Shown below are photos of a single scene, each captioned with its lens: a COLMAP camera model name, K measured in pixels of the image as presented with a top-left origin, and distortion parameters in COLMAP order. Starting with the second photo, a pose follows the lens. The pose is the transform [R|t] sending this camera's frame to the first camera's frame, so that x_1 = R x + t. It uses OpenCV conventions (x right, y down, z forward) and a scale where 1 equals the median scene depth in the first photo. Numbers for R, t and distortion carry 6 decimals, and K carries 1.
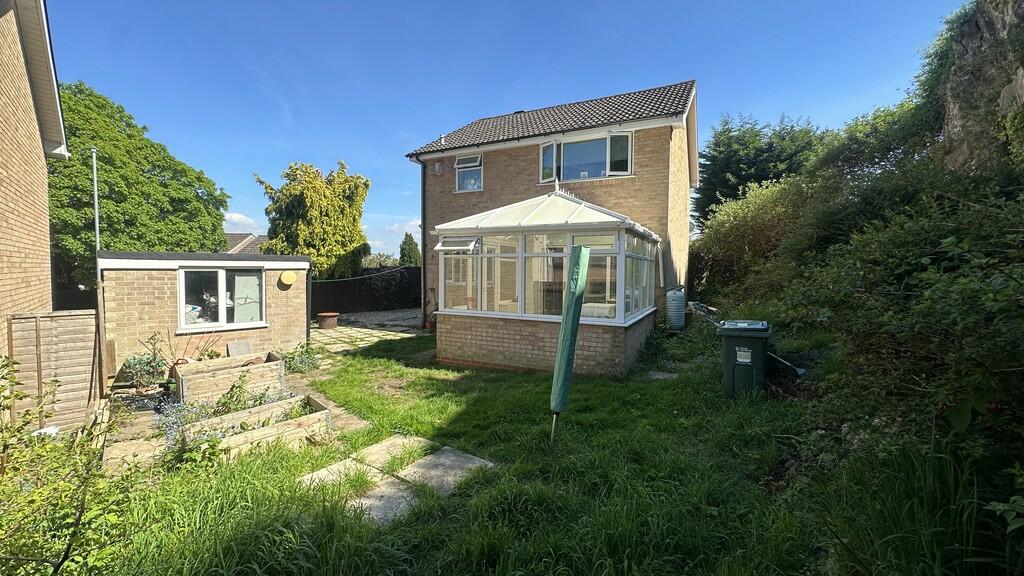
lens RADIAL K [[410.4, 0, 513.1], [0, 410.4, 285.9], [0, 0, 1]] dist [-0.001318, 0.000586]
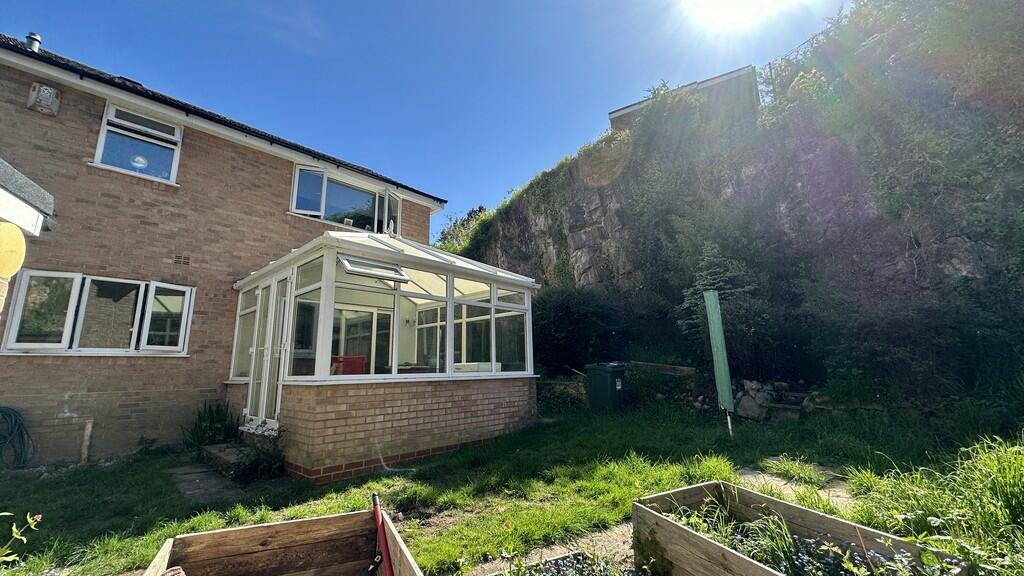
lens RADIAL K [[410.4, 0, 513.2], [0, 410.4, 286.6], [0, 0, 1]] dist [-0.001318, 0.000586]
pose [[0.276588, 0.178516, 0.944262, -0.700319], [0.061917, 0.977243, -0.202887, 0.070818], [-0.958992, 0.114582, 0.259241, 0.651346]]
